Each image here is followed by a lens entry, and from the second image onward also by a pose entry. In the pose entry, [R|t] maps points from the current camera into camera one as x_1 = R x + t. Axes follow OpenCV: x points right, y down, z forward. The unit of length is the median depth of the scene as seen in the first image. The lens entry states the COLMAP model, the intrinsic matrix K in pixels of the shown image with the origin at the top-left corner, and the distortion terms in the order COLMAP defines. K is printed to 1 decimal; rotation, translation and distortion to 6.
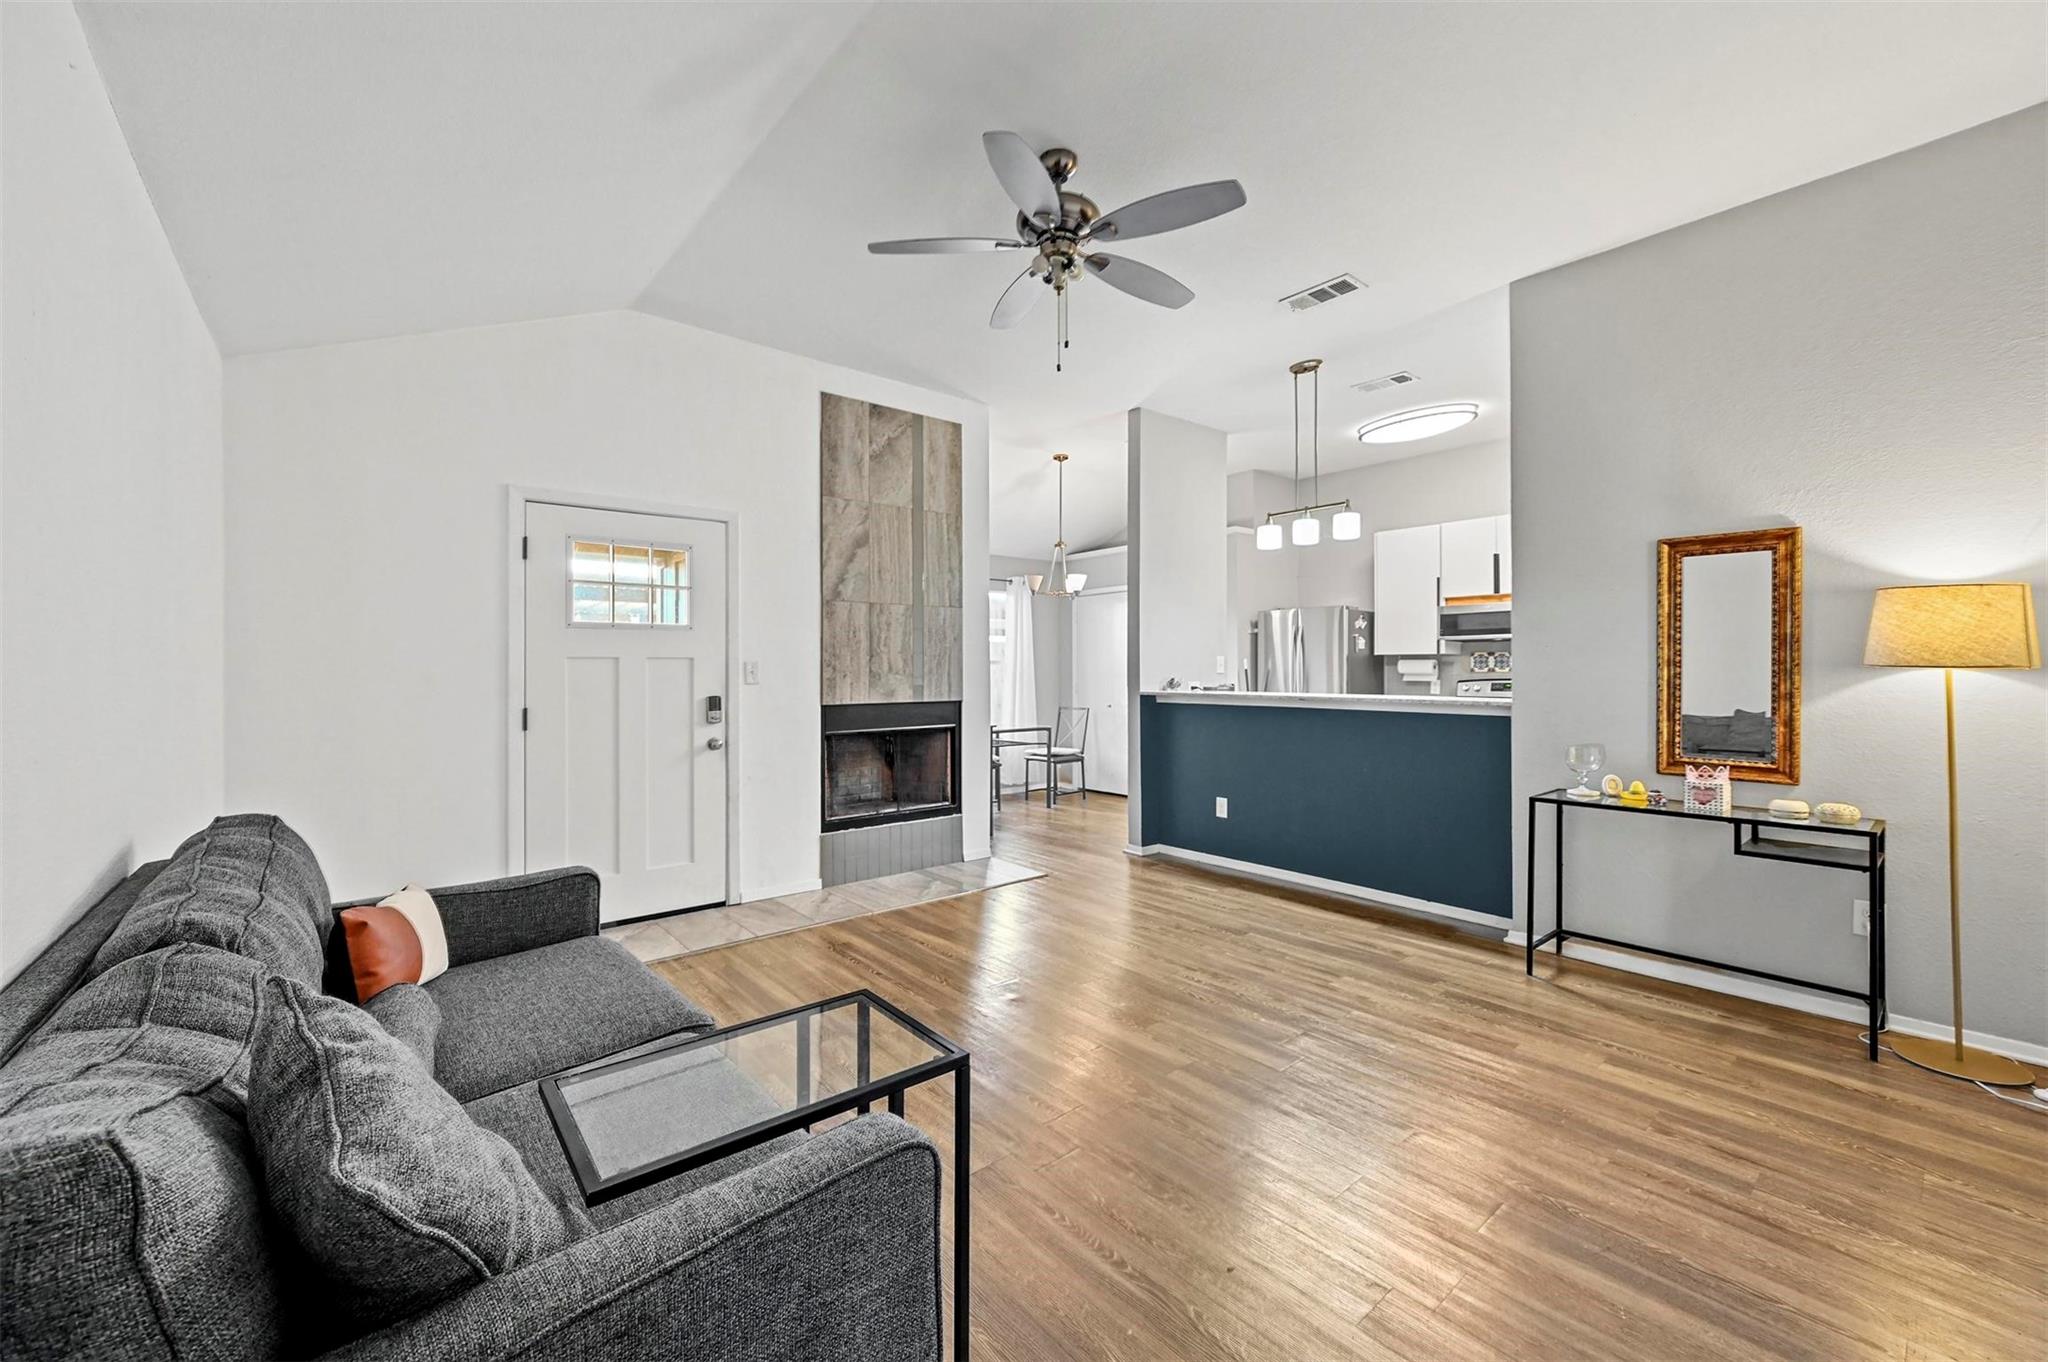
lens RADIAL K [[811.4, 0, 1031.7], [0, 811.4, 670.9], [0, 0, 1]] dist [-0.000751, 0.000833]
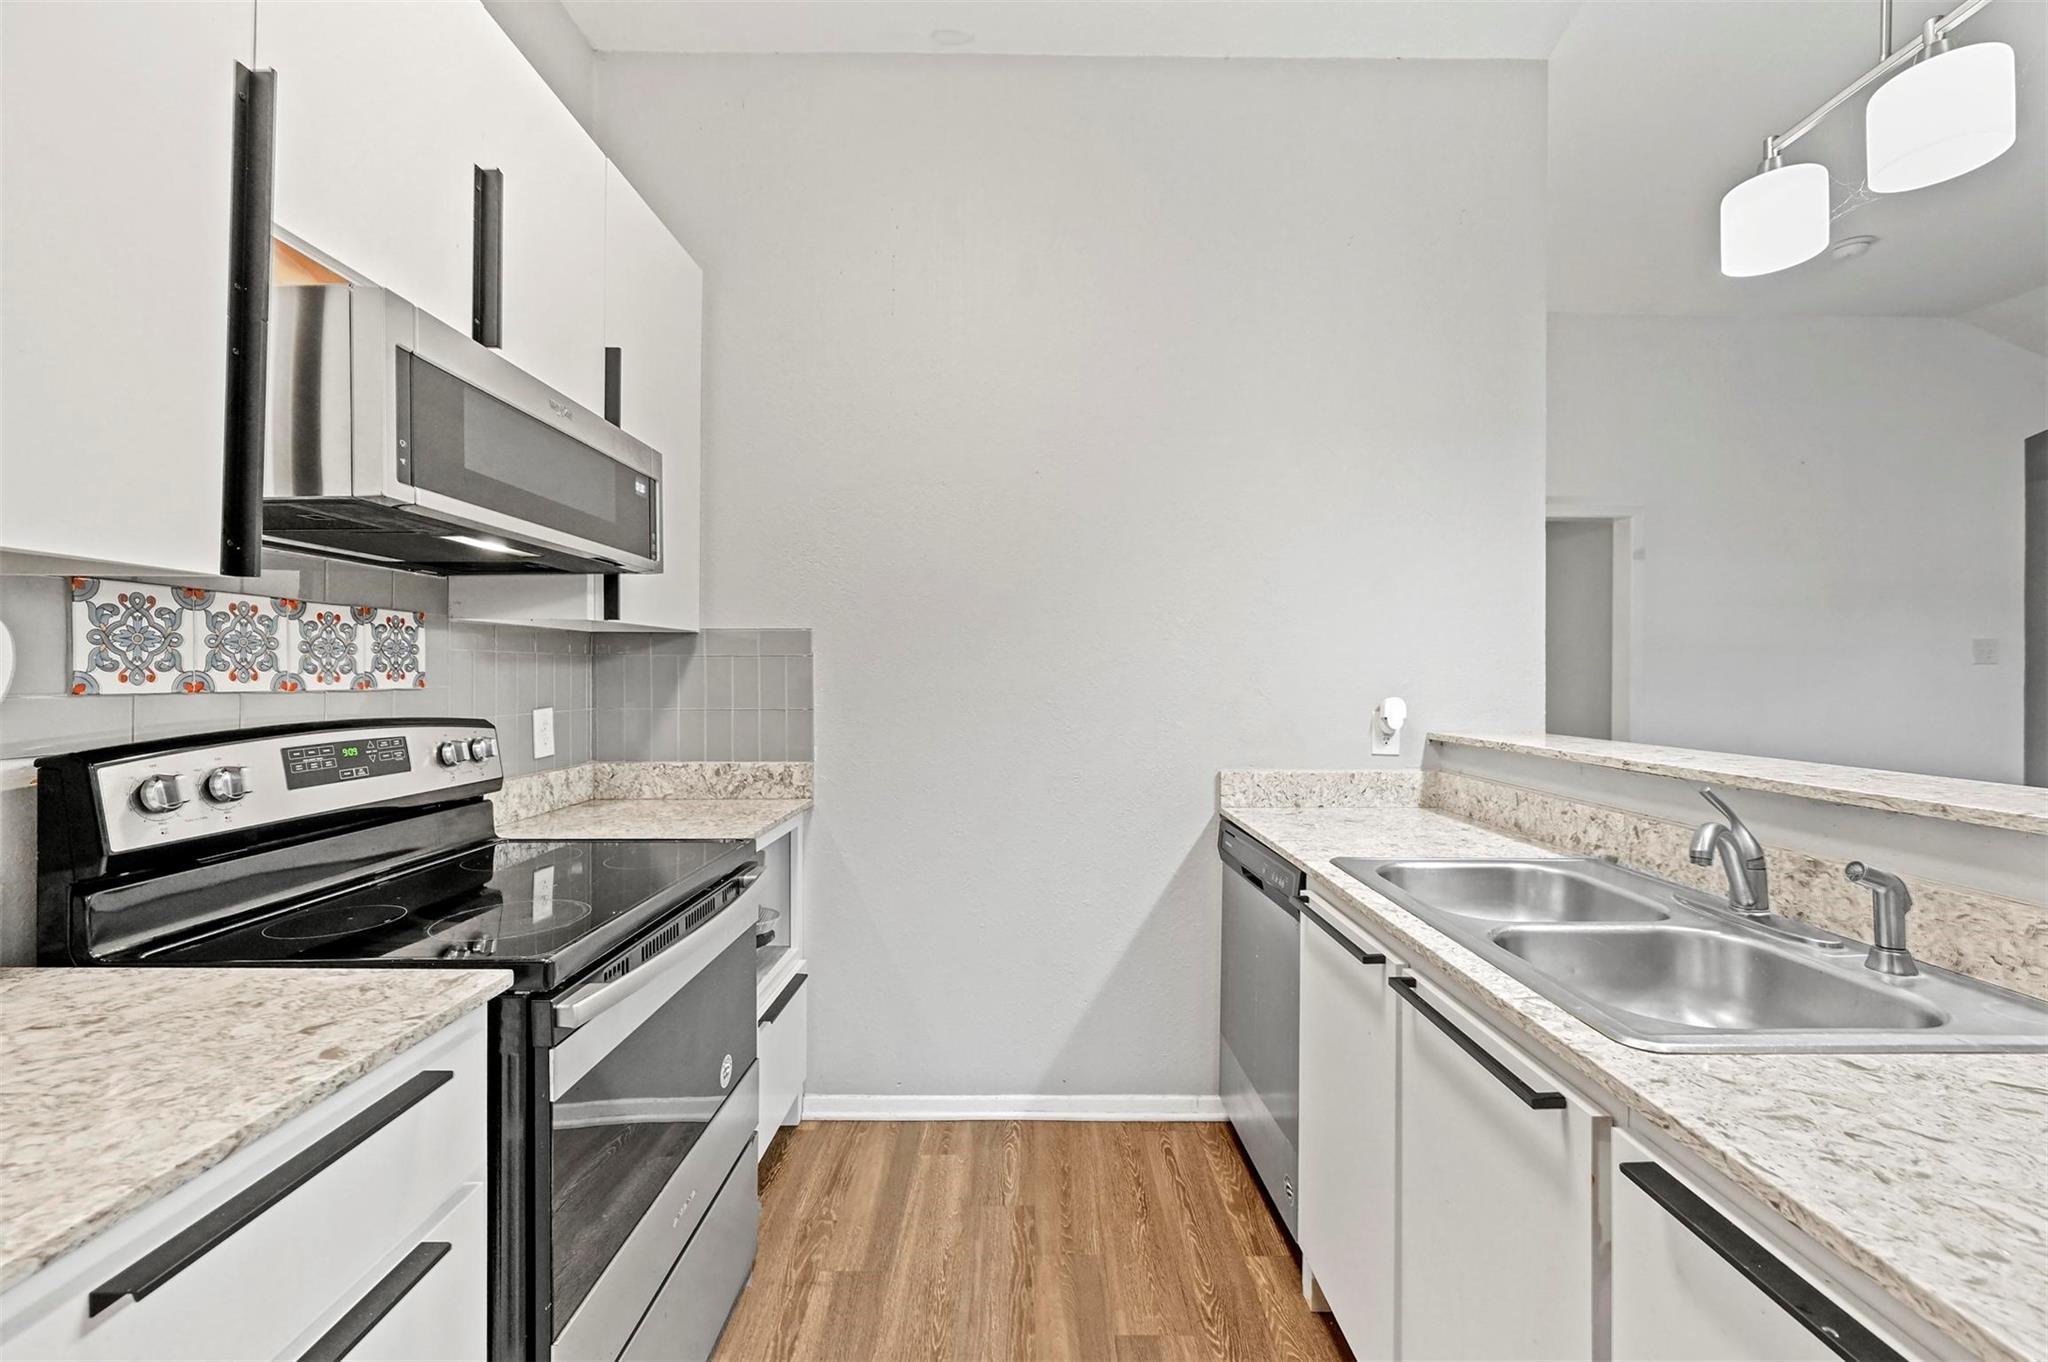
lens RADIAL K [[811.4, 0, 1024.7], [0, 811.4, 674.8], [0, 0, 1]] dist [-0.000751, 0.000833]
pose [[-0.769789, -0.001055, 0.638298, 0.521610], [-0.001222, 0.999999, 0.000179, -0.006314], [-0.638298, -0.000642, -0.769789, 1.802844]]
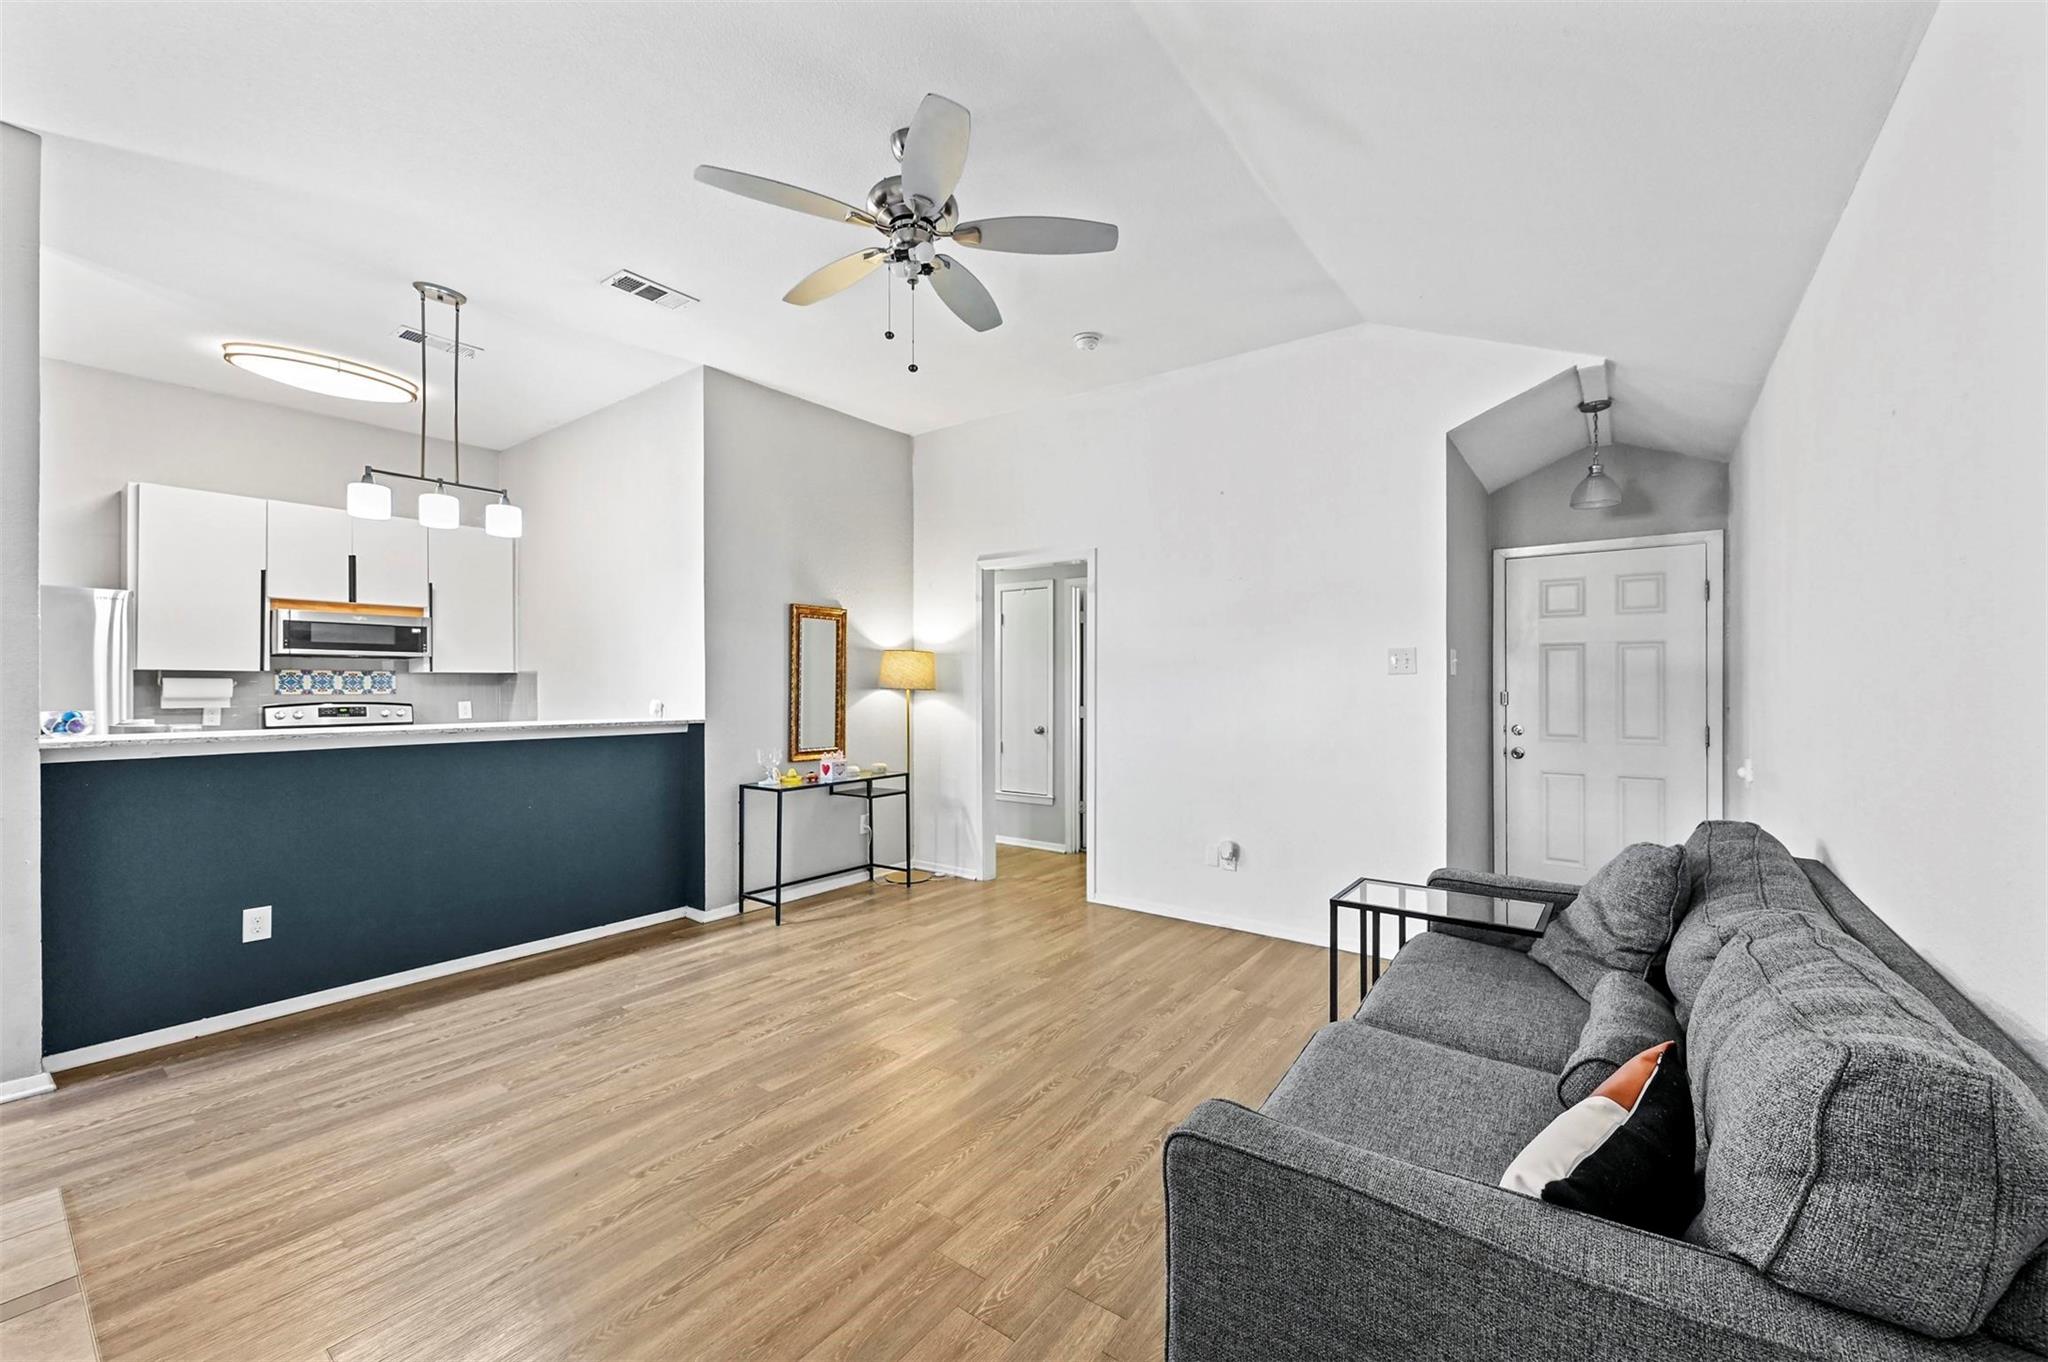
lens RADIAL K [[811.4, 0, 1027.5], [0, 811.4, 681.4], [0, 0, 1]] dist [-0.000751, 0.000833]
pose [[-0.227507, 0.006141, 0.973757, -0.698871], [0.003502, 0.999979, -0.005489, -0.008949], [-0.973770, 0.002161, -0.227523, 0.843323]]
